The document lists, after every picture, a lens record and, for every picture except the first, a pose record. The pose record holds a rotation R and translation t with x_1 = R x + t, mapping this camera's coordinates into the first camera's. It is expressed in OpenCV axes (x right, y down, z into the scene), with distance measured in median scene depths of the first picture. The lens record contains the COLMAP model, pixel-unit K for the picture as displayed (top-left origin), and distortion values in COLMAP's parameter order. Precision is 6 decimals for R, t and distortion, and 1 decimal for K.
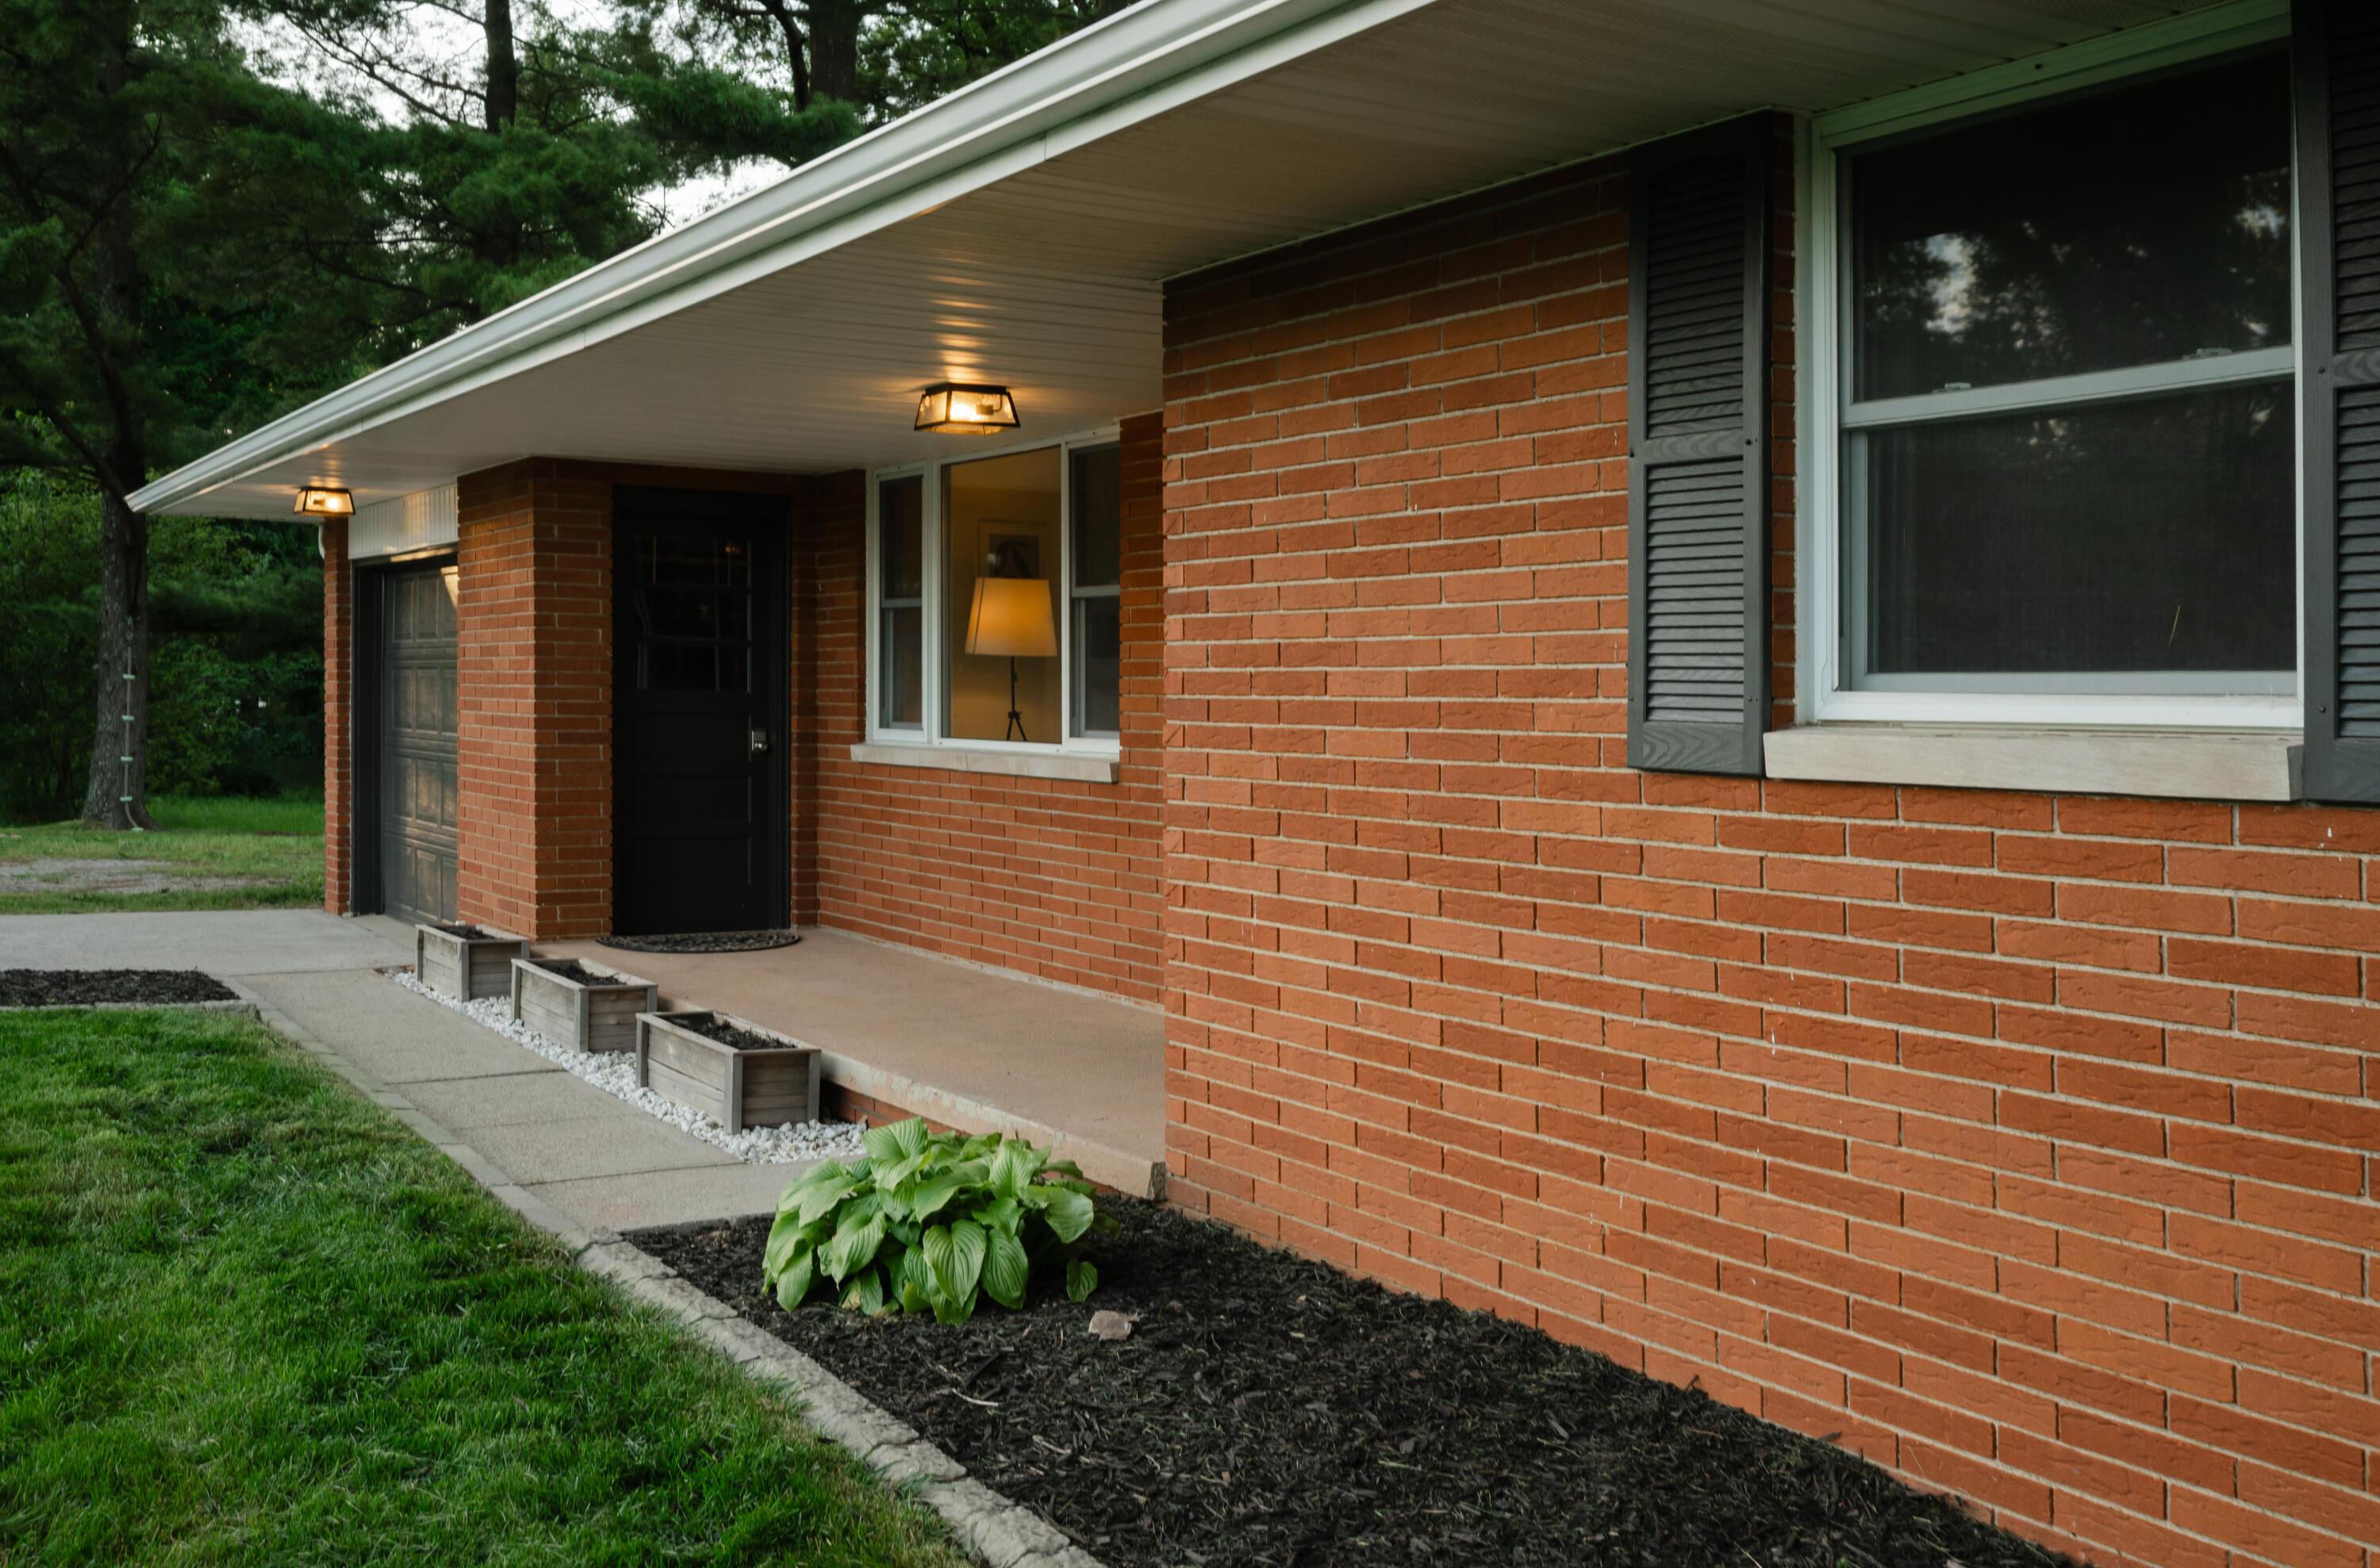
lens RADIAL K [[2234.6, 0, 1189.0], [0, 2234.6, 720.9], [0, 0, 1]] dist [-0.009219, -0.004743]
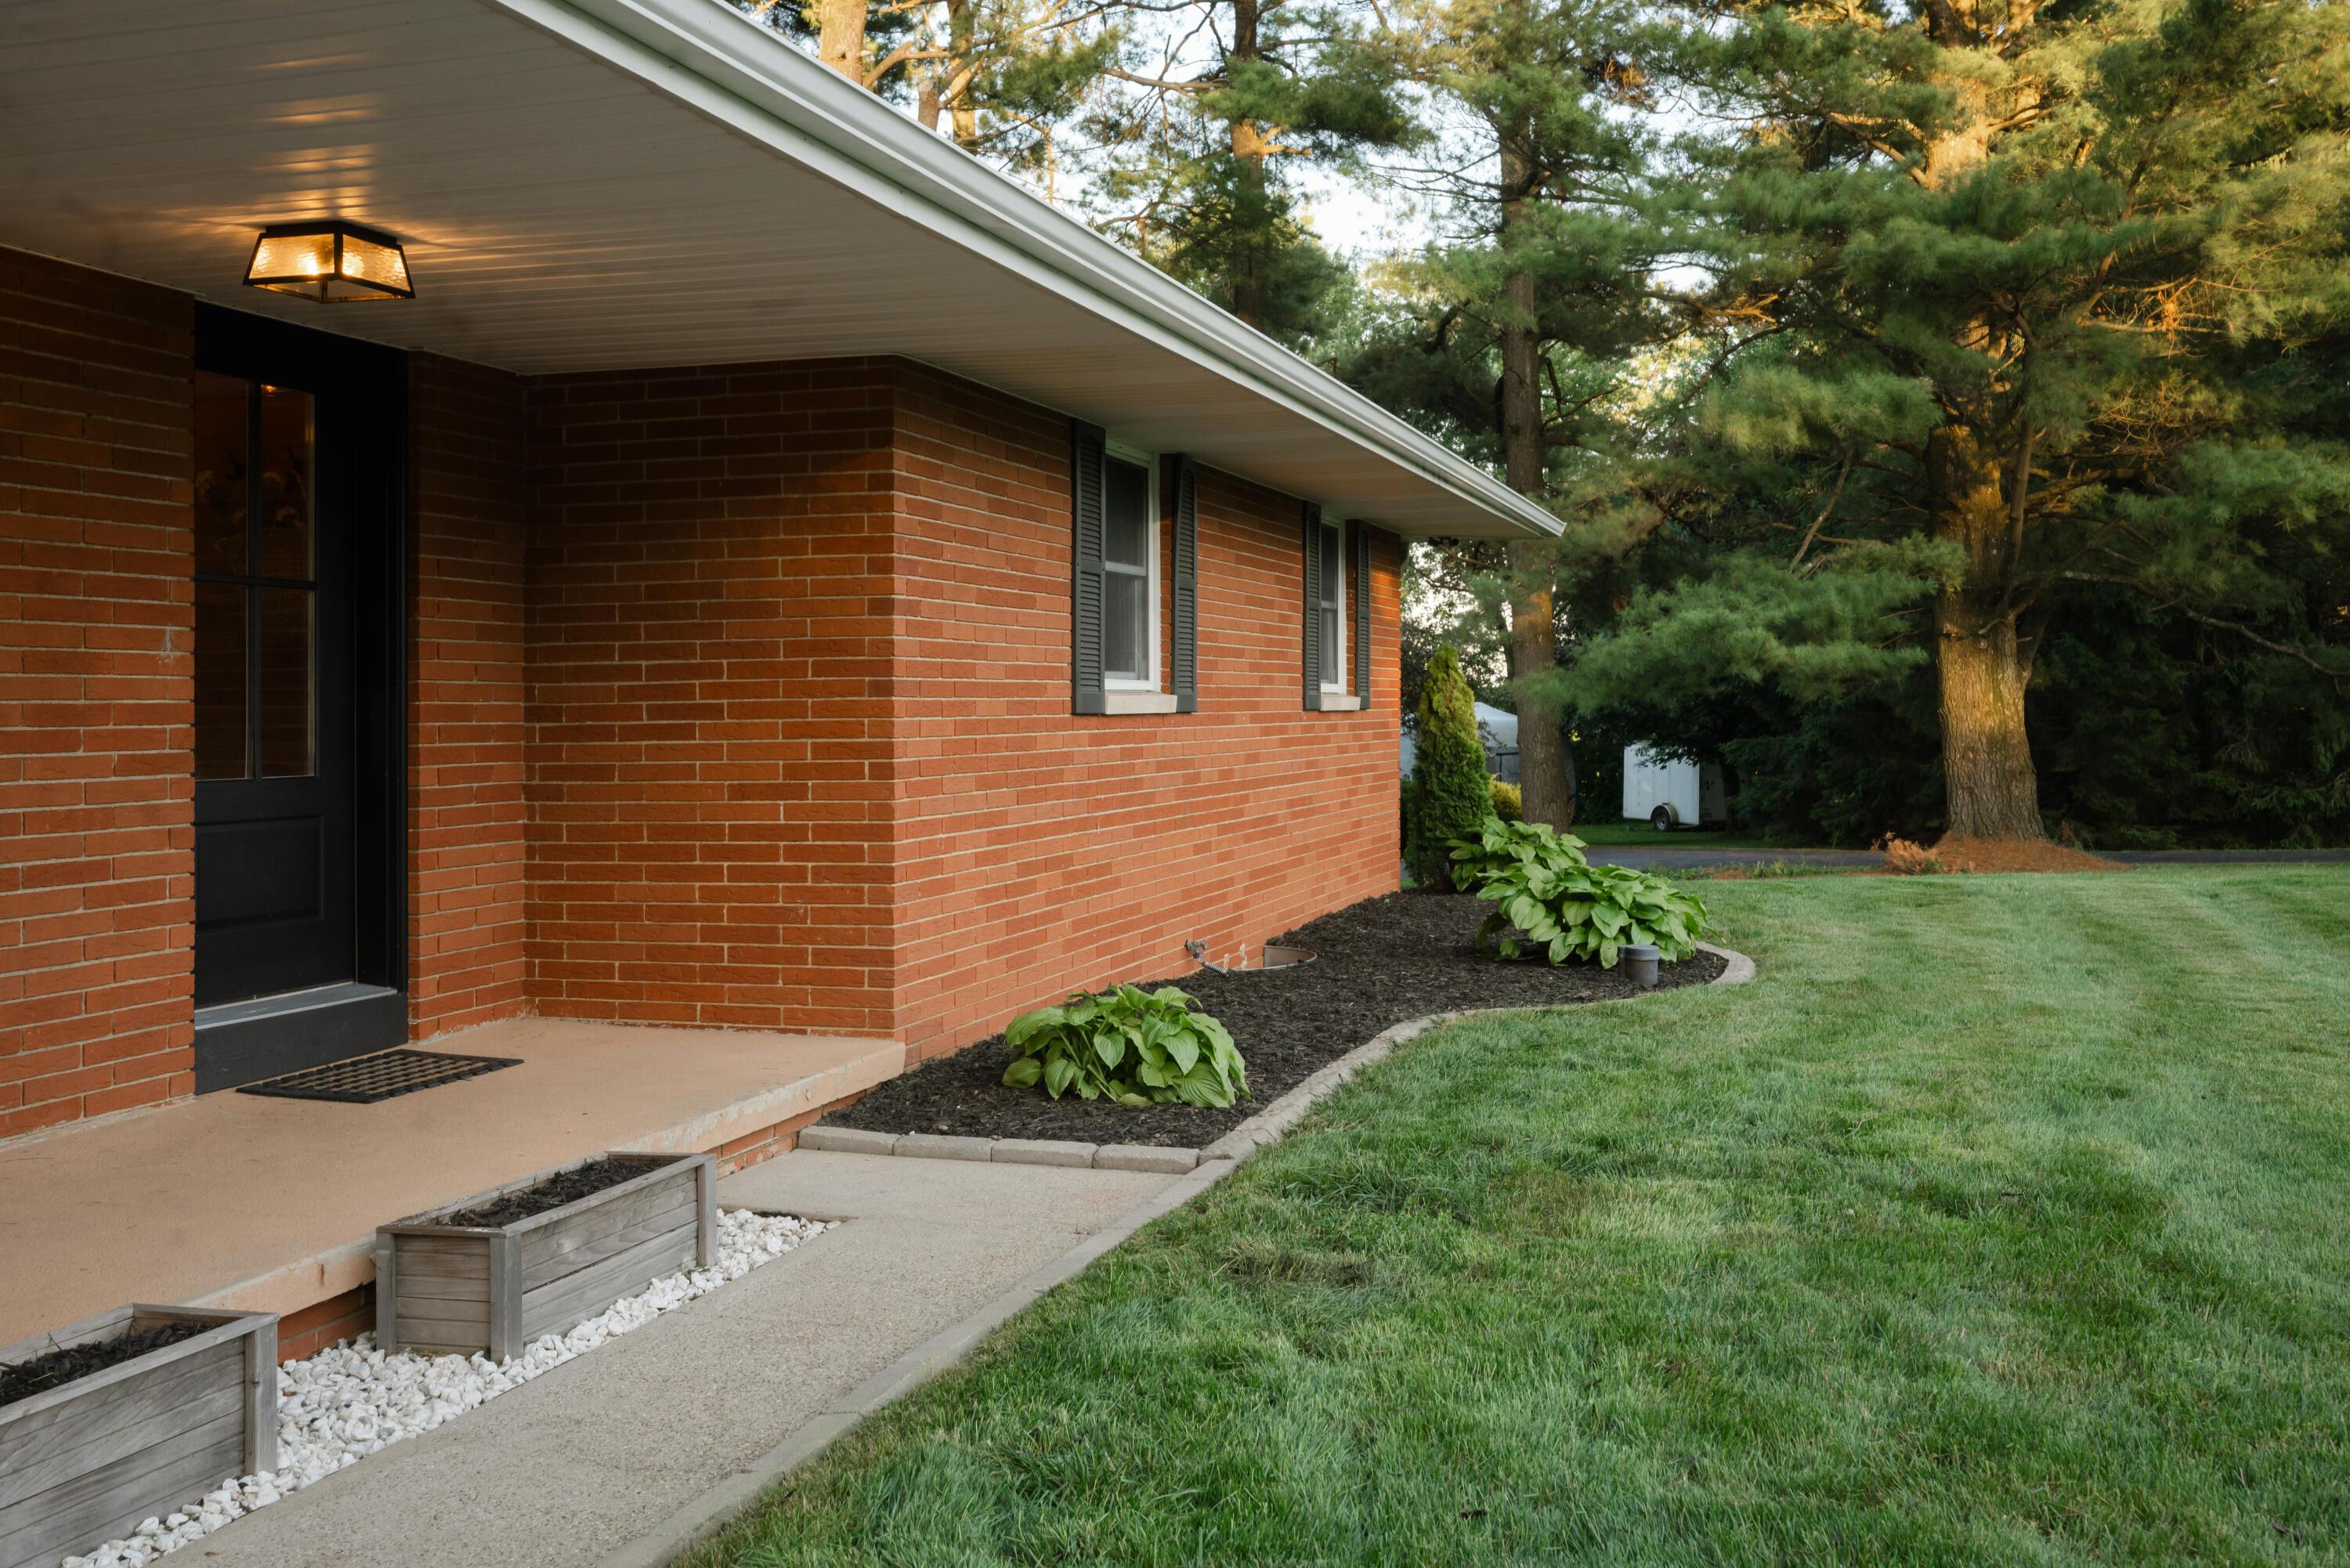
lens RADIAL K [[2236.1, 0, 1161.1], [0, 2236.1, 668.4], [0, 0, 1]] dist [0.004029, -0.006695]
pose [[-0.640043, 0.002291, 0.768336, -0.600907], [0.004940, 0.999987, 0.001134, -0.009588], [-0.768323, 0.004521, -0.640046, 0.934567]]
